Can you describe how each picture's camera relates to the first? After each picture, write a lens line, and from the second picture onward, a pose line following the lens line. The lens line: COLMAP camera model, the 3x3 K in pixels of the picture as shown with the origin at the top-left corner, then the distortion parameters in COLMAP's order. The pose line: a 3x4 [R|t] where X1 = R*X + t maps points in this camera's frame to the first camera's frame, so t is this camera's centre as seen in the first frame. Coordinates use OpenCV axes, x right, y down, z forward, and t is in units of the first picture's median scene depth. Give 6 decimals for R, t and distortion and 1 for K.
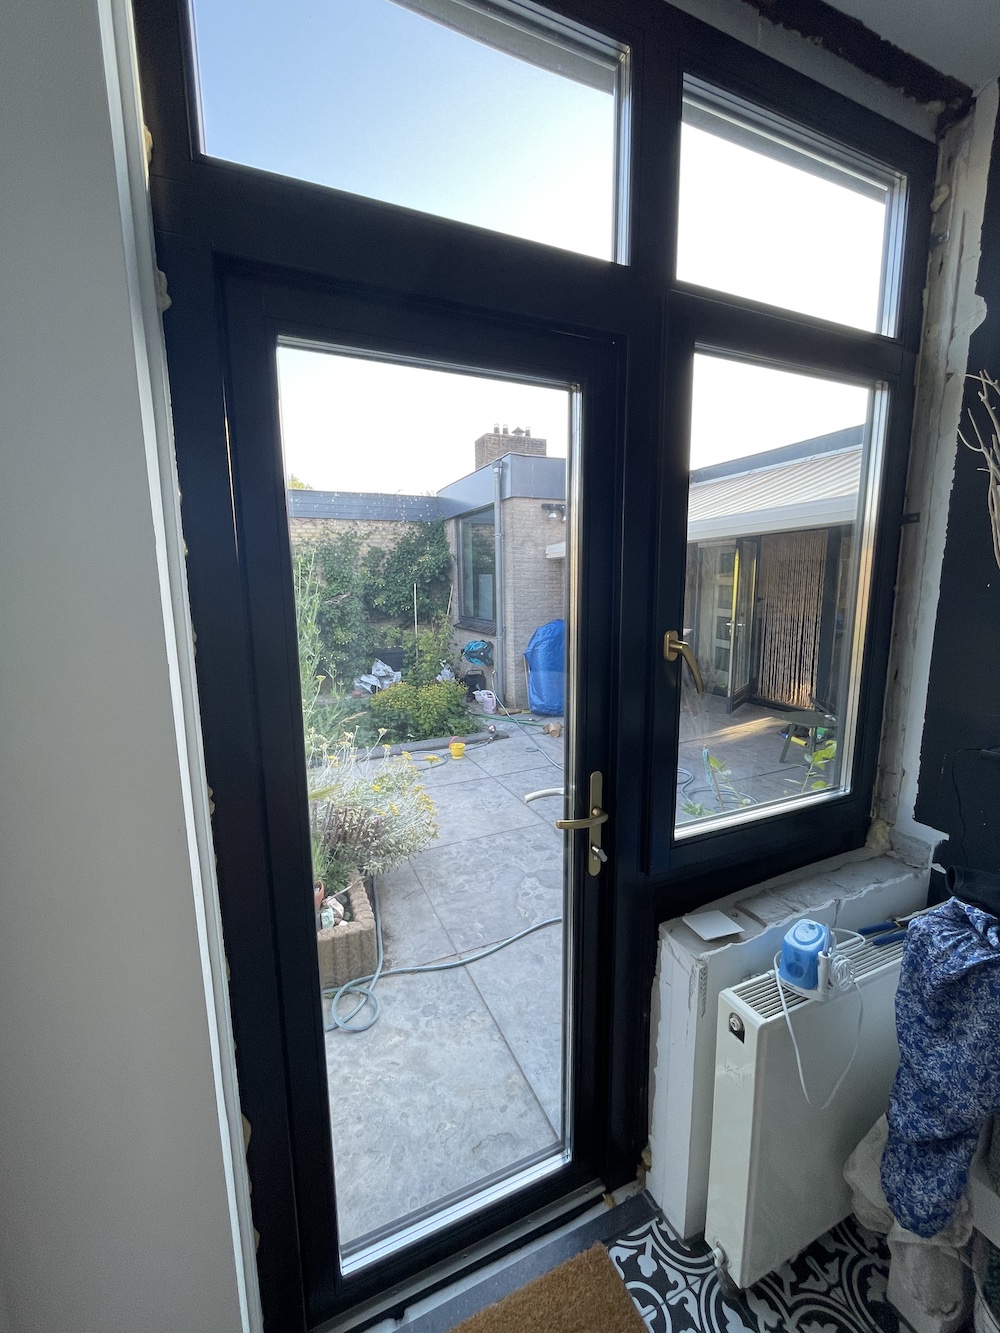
lens RADIAL K [[547.3, 0, 499.8], [0, 547.3, 690.3], [0, 0, 1]] dist [-0.000492, 0.000022]
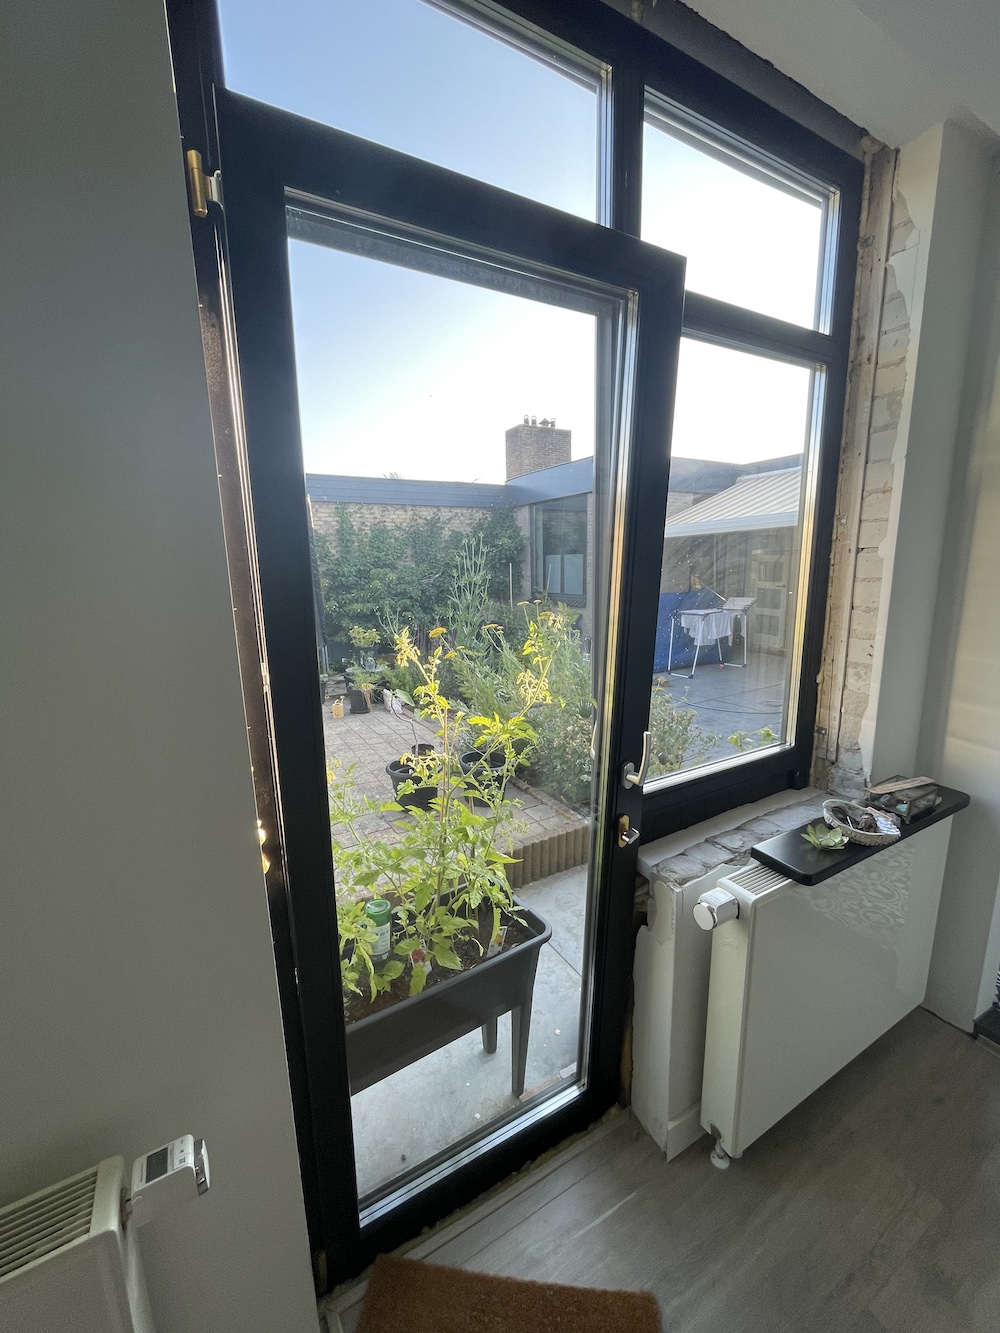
lens RADIAL K [[536.6, 0, 500.0], [0, 536.6, 666.5], [0, 0, 1]] dist [0.000348, -0.000108]
pose [[0.995021, -0.030132, 0.095004, -0.181379], [0.029548, 0.999535, 0.007547, 0.006544], [-0.095187, -0.004702, 0.995448, -0.071135]]
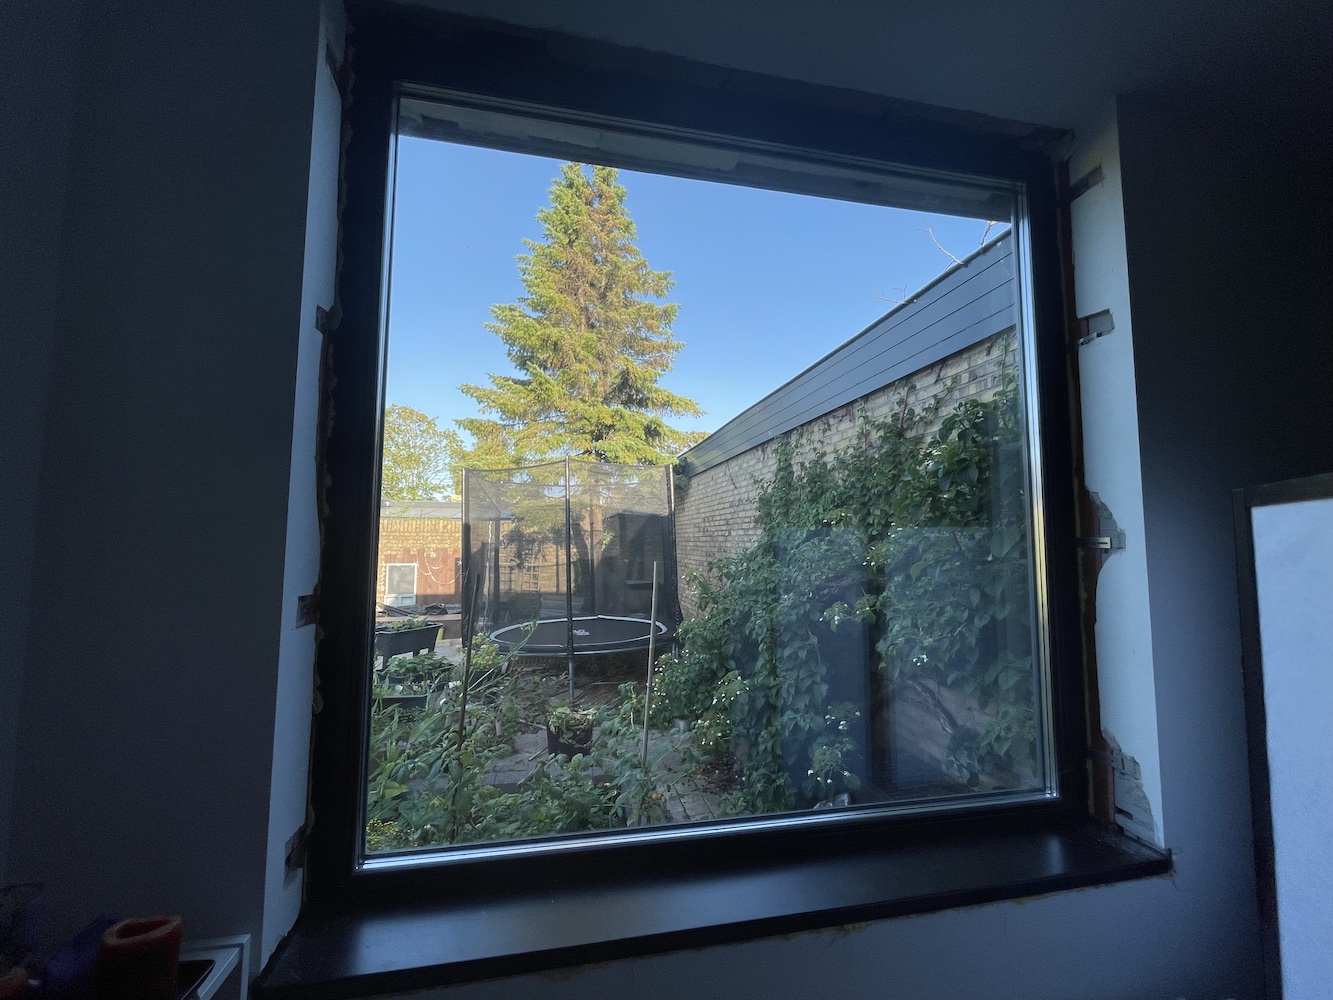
lens RADIAL K [[547.3, 0, 666.5], [0, 547.3, 500.0], [0, 0, 1]] dist [-0.000492, 0.000022]
pose [[-0.207485, -0.067743, -0.975890, 0.079530], [-0.180383, 0.983142, -0.029895, -0.138384], [0.961464, 0.169831, -0.216207, 0.669480]]
